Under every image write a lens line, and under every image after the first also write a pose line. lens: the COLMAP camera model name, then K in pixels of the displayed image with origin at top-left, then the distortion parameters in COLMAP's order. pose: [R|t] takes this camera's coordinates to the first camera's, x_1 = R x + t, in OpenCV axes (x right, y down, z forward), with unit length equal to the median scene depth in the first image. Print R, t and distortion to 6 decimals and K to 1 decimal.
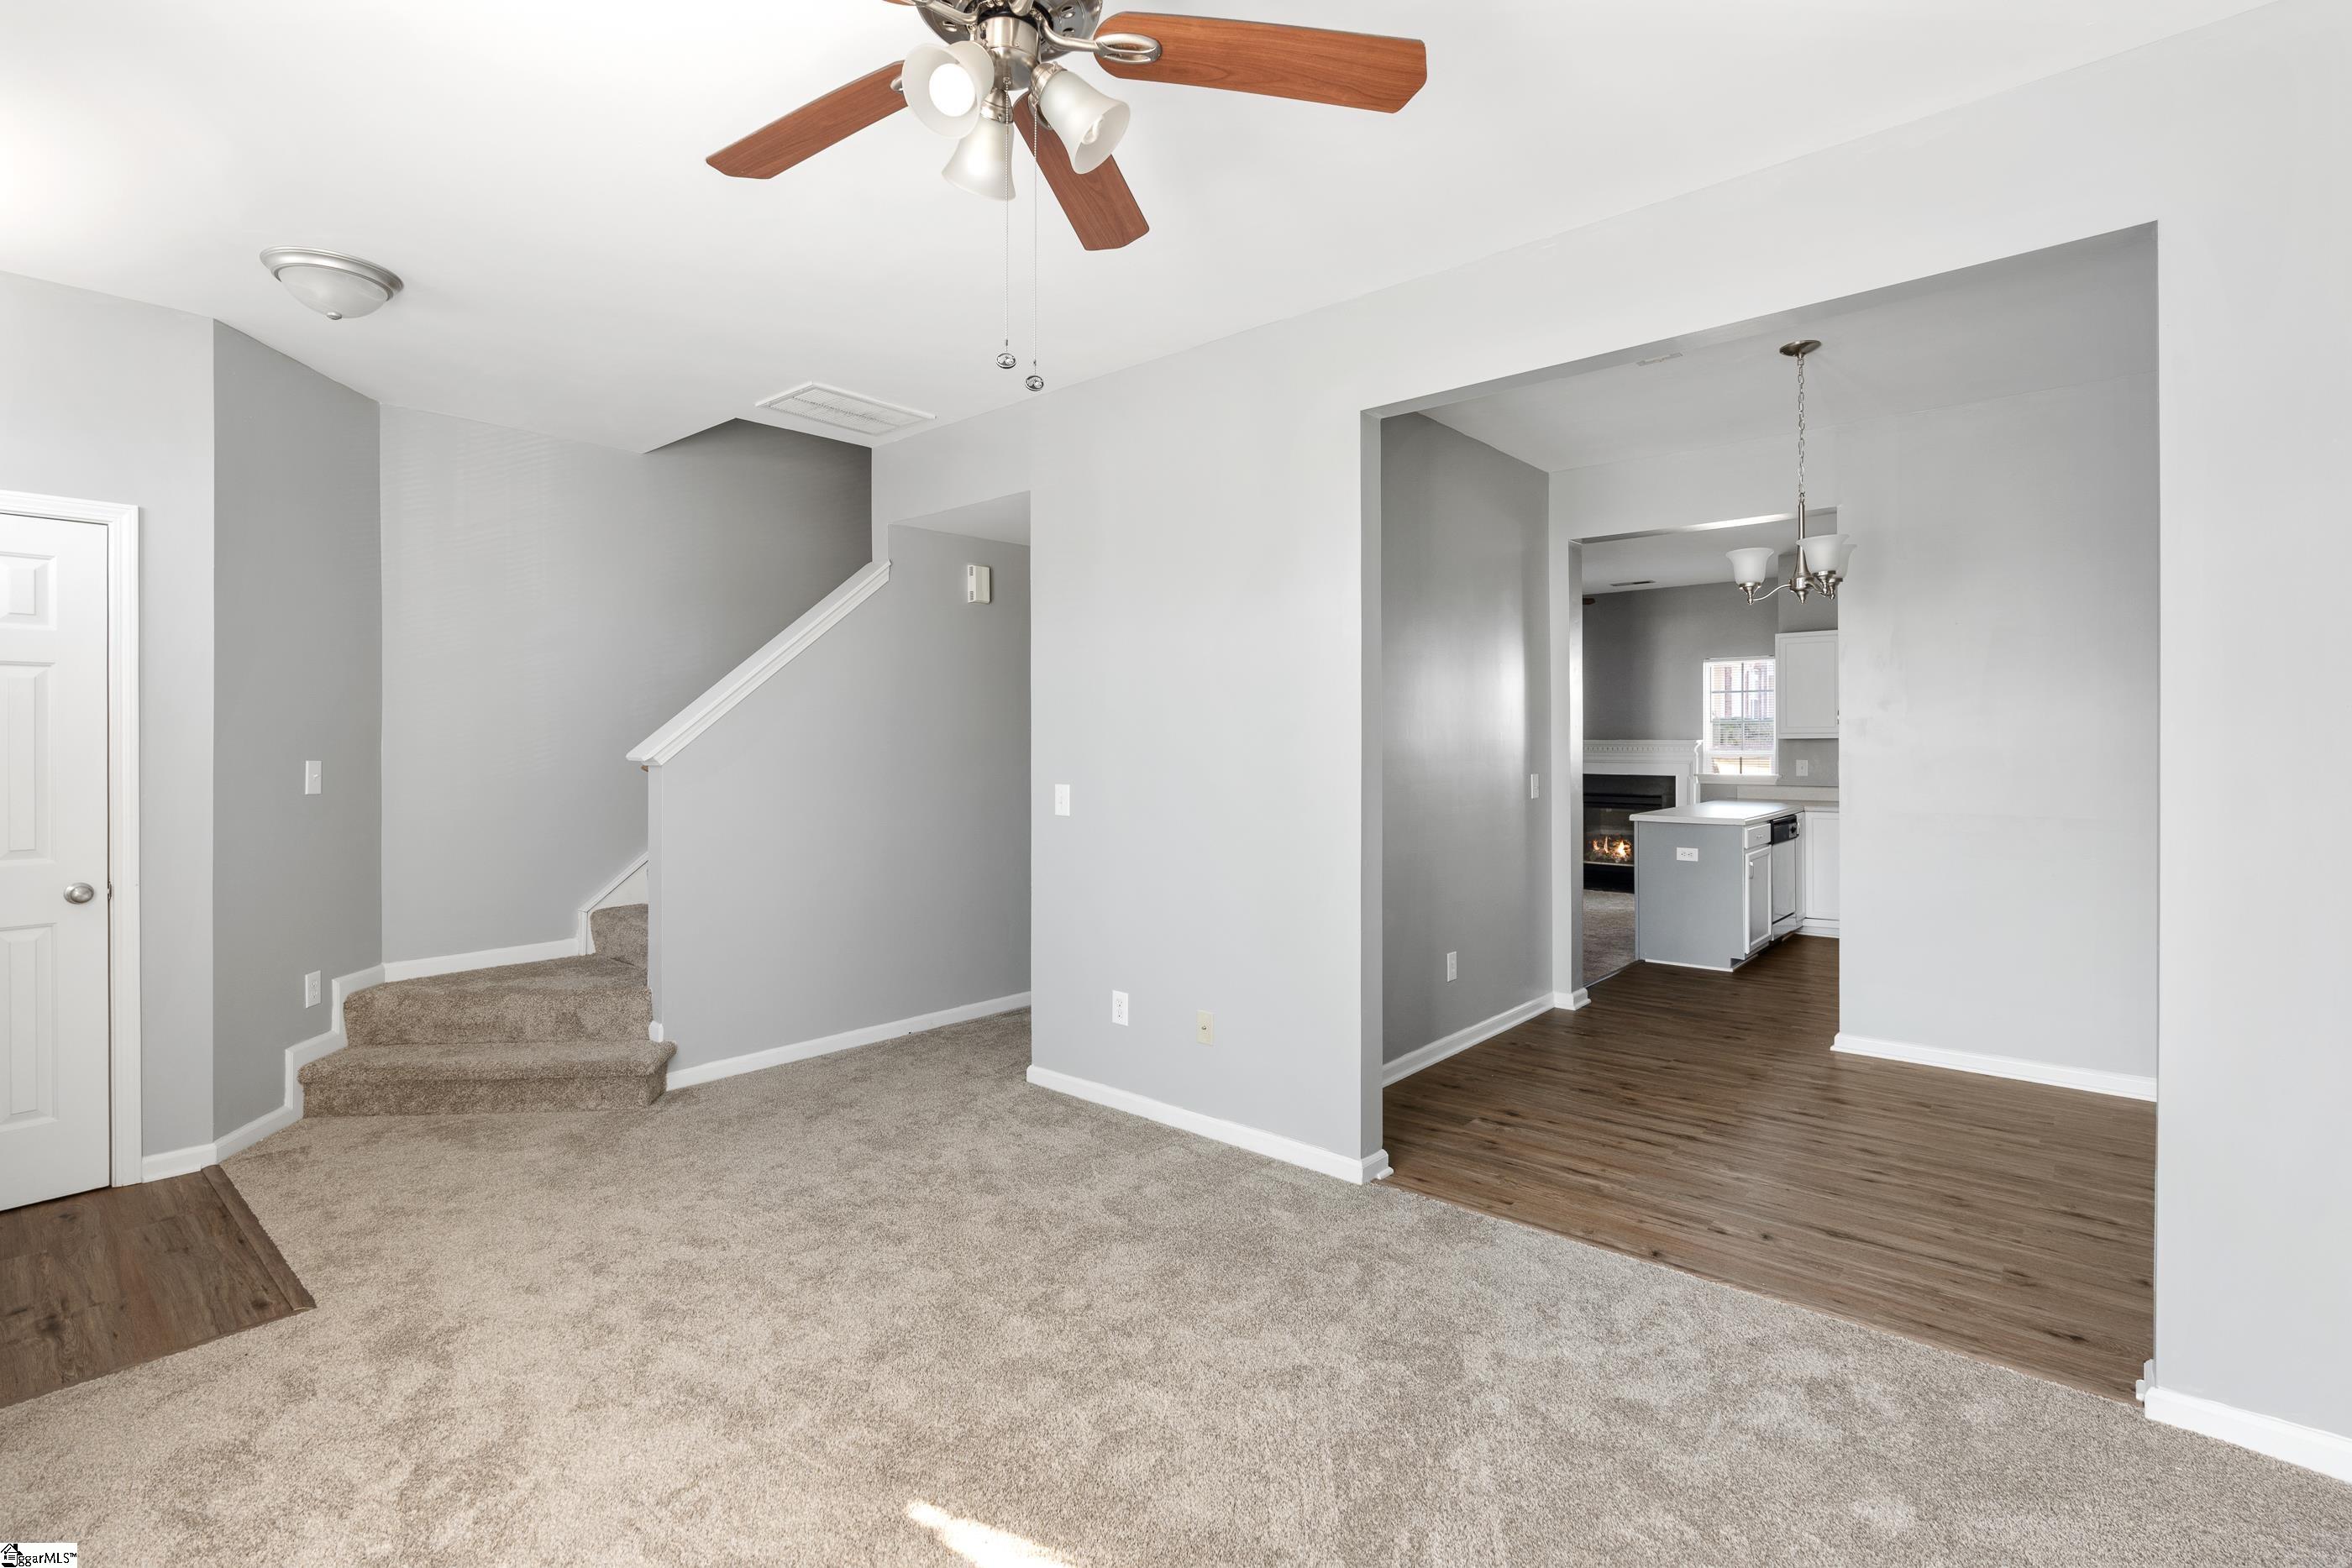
lens RADIAL K [[1083.8, 0, 1152.2], [0, 1083.8, 748.5], [0, 0, 1]] dist [-0.003387, -0.000171]
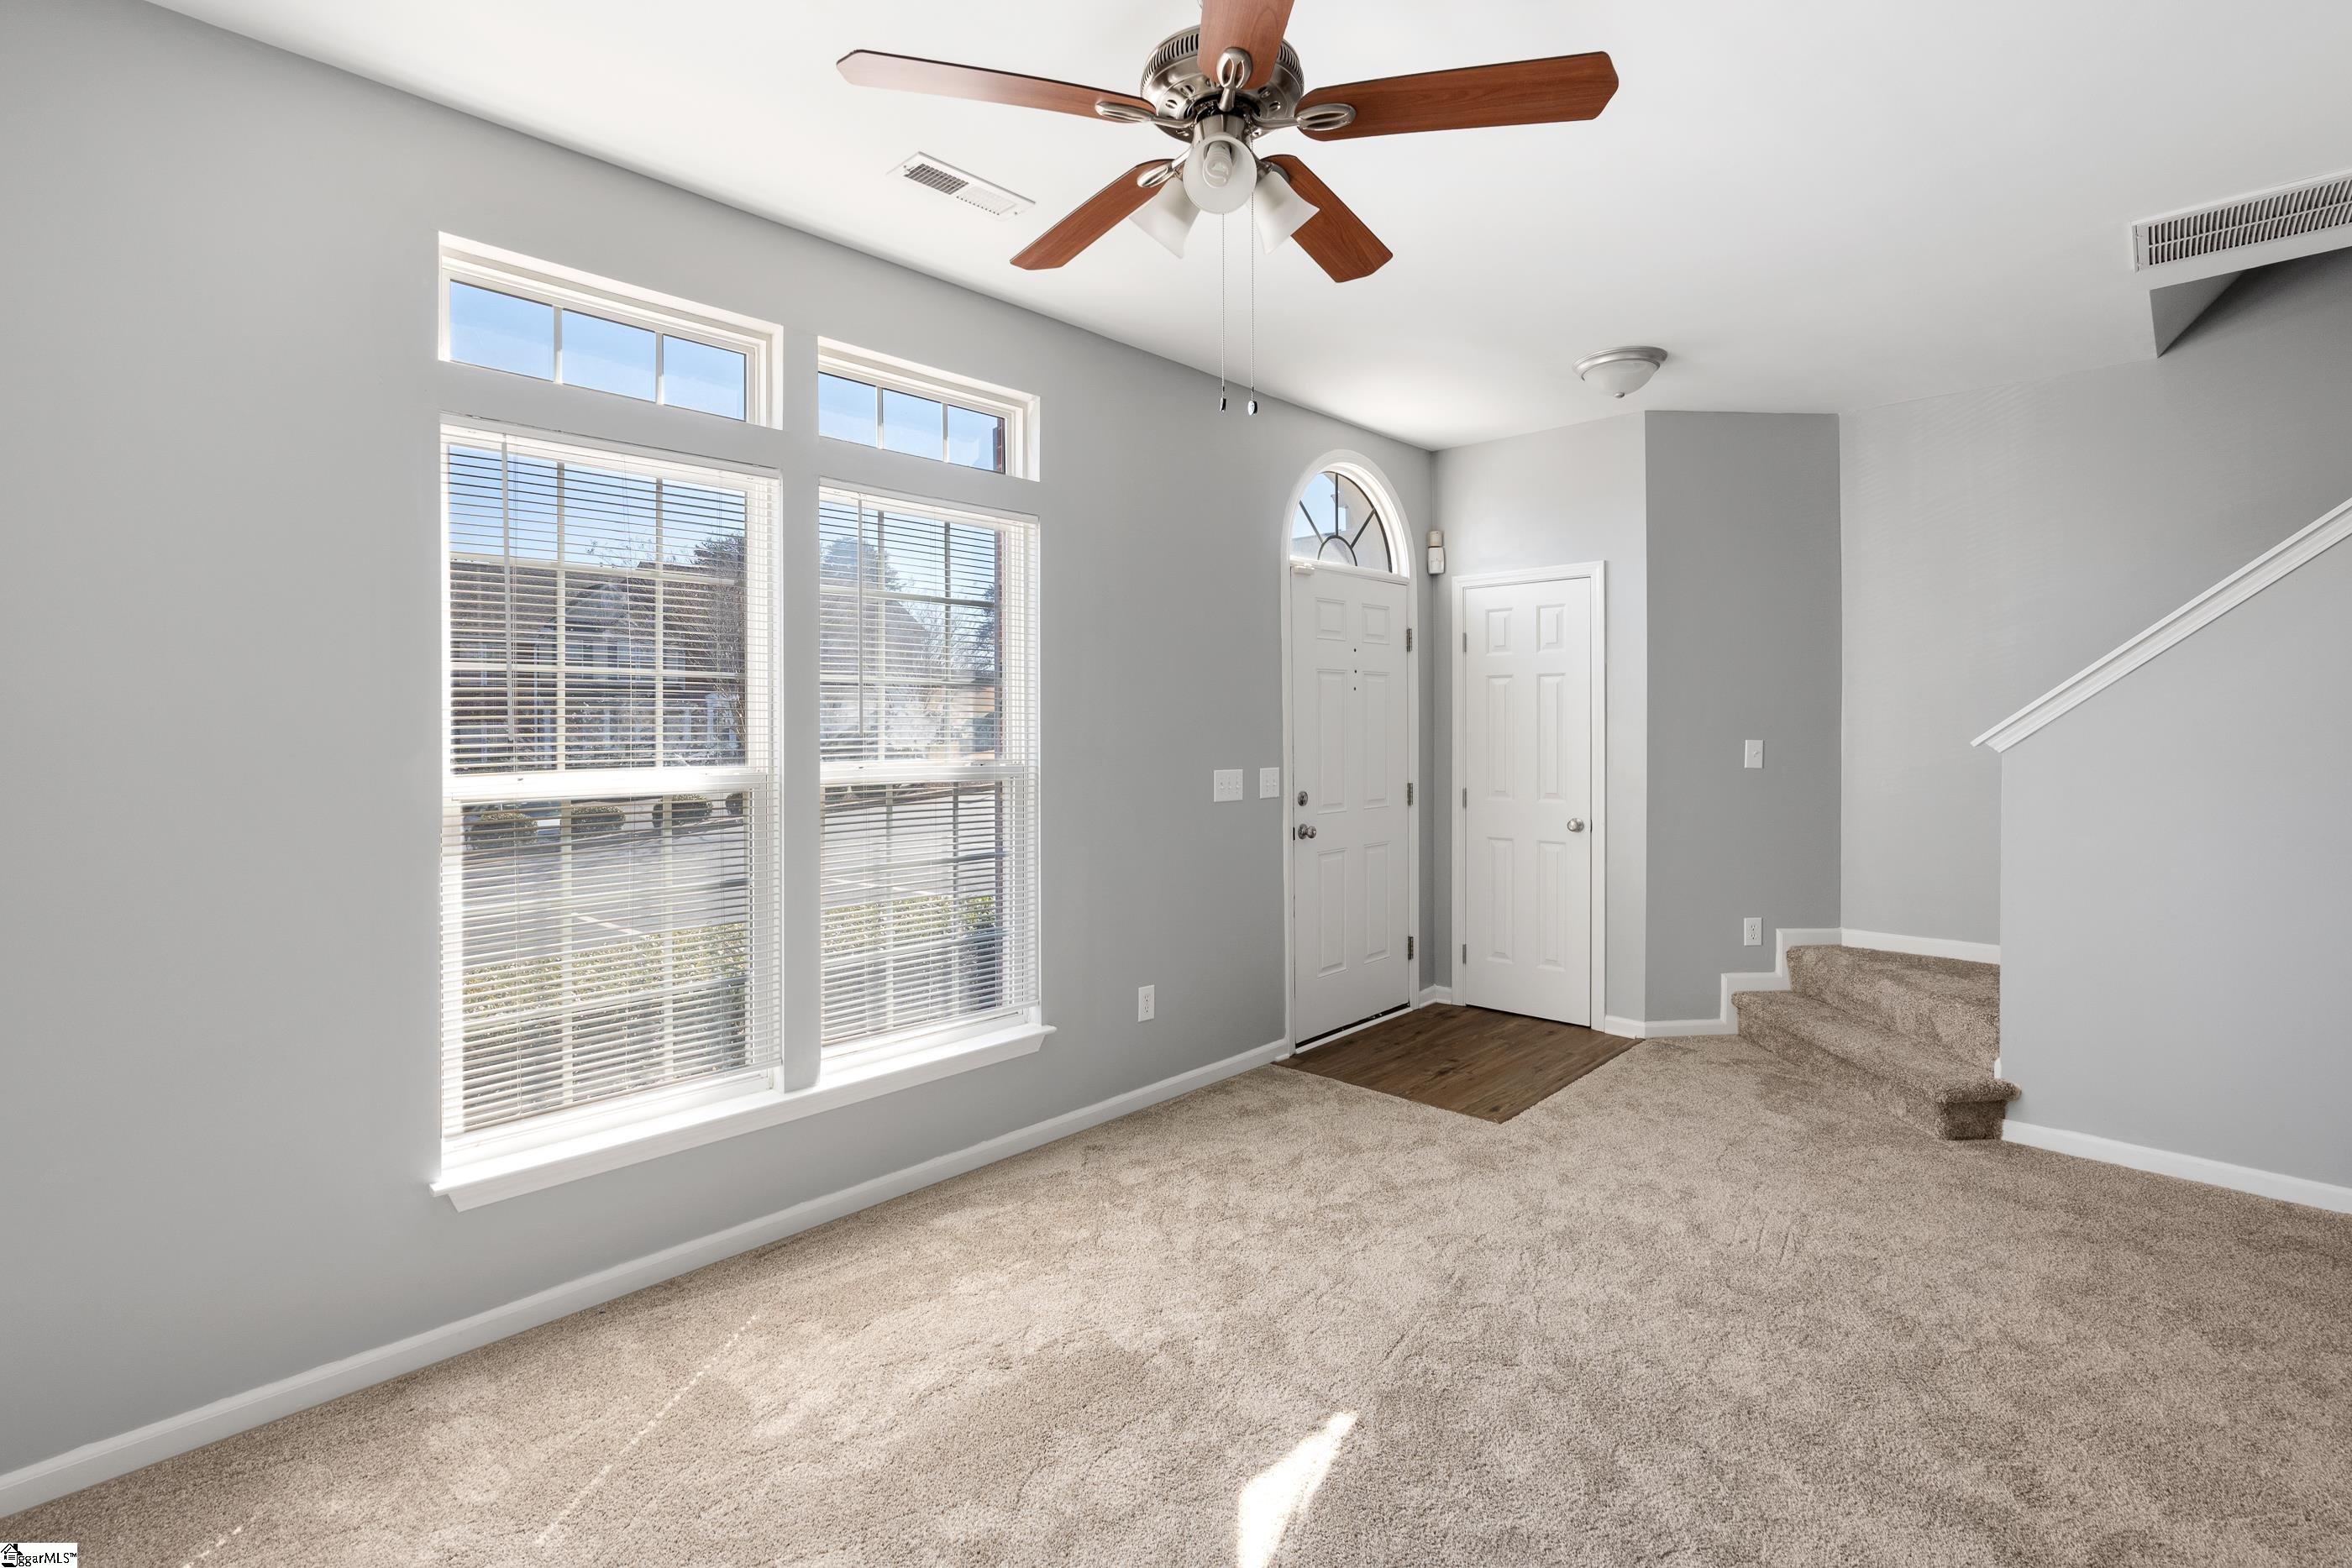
lens RADIAL K [[1075.2, 0, 1186.7], [0, 1075.2, 722.8], [0, 0, 1]] dist [0.000092, 0.000384]
pose [[-0.027380, 0.000927, -0.999625, 0.419543], [-0.004592, 0.999989, 0.001053, -0.006080], [0.999615, 0.004619, -0.027376, 0.402429]]
